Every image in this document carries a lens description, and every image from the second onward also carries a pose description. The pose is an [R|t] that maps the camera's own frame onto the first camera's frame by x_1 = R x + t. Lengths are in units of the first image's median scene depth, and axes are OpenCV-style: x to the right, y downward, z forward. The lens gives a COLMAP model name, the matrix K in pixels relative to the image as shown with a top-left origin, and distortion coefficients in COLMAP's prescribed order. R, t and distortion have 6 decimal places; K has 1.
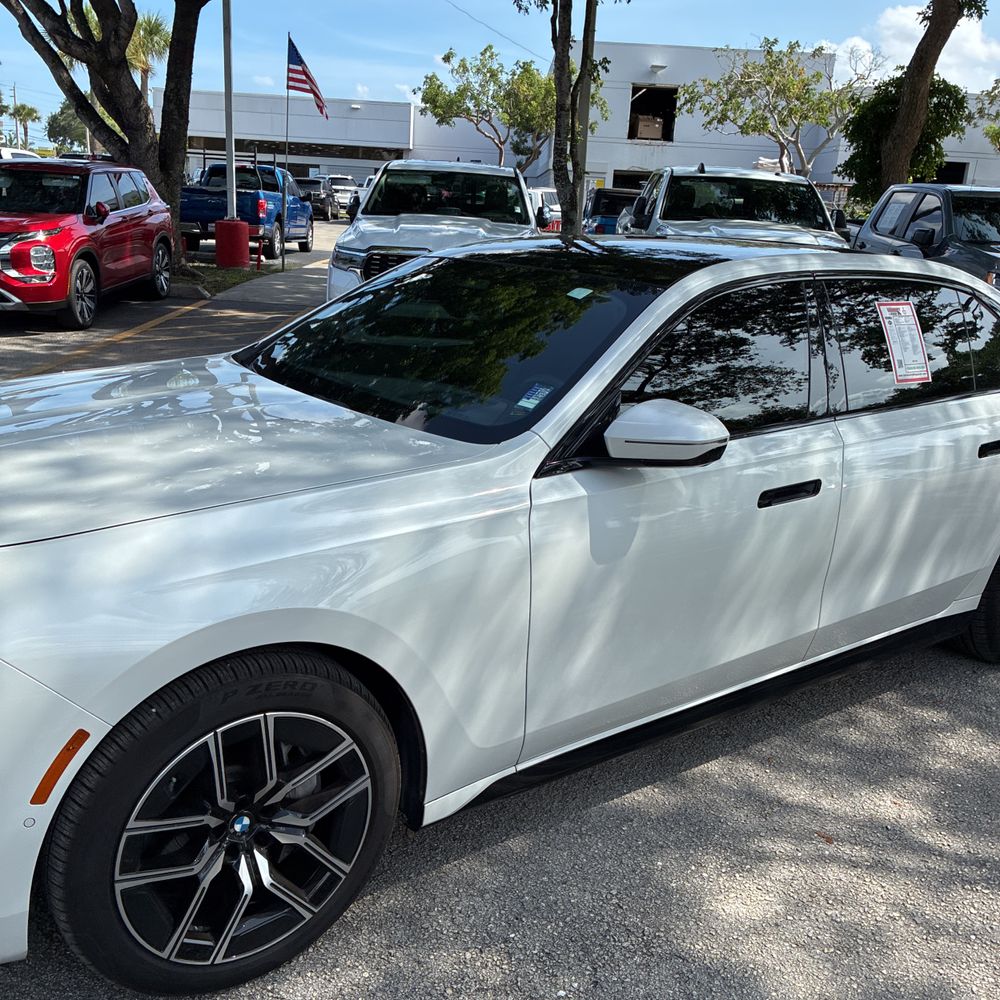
lens RADIAL K [[1008.5, 0, 493.9], [0, 1008.5, 518.7], [0, 0, 1]] dist [0.007364, 0.020006]
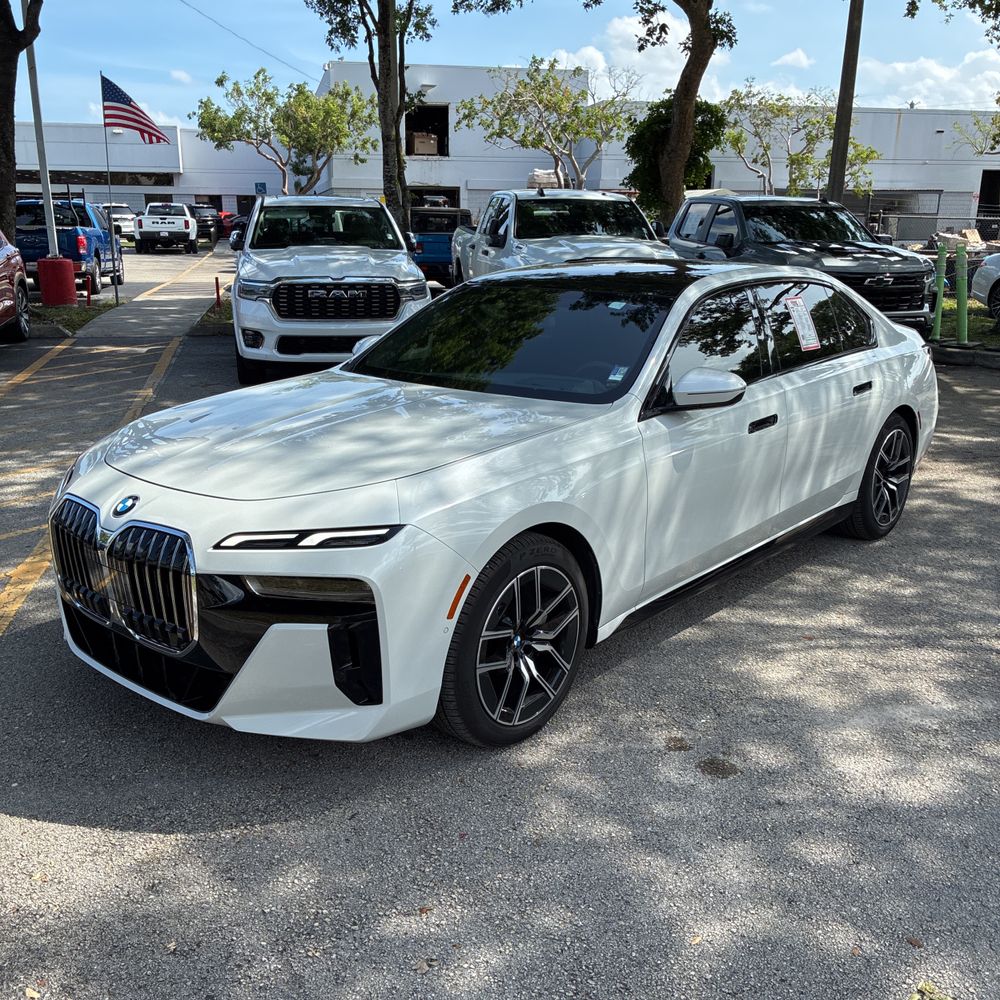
lens RADIAL K [[990.9, 0, 499.0], [0, 990.9, 532.8], [0, 0, 1]] dist [0.009670, 0.011671]
pose [[0.974560, -0.113289, 0.193385, -0.487418], [0.112270, 0.993545, 0.016257, 0.083230], [-0.193978, 0.005868, 0.980988, -0.493893]]
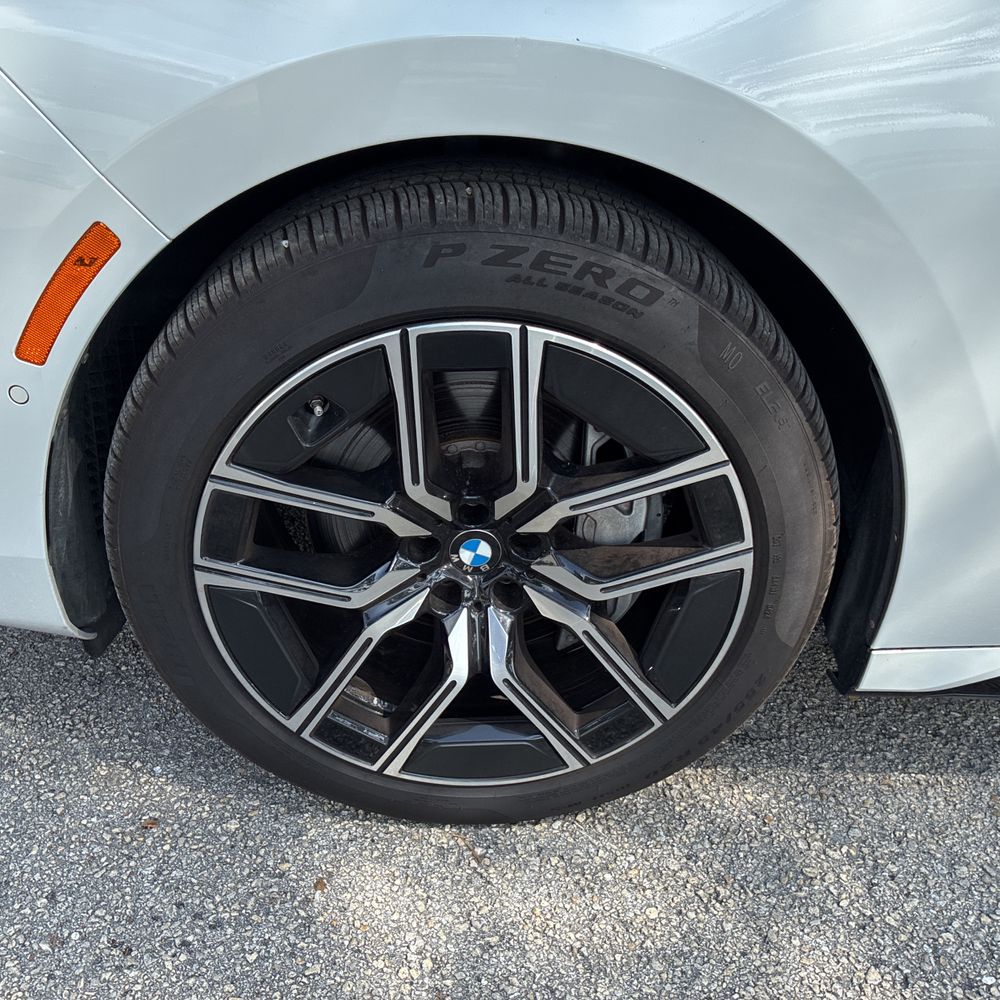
lens RADIAL K [[1008.1, 0, 498.8], [0, 1008.1, 509.8], [0, 0, 1]] dist [0.026457, -0.014597]
pose [[0.813031, 0.298086, -0.500125, 0.004257], [-0.187014, 0.947182, 0.260523, 0.127343], [0.551368, -0.118283, 0.825834, 0.506990]]
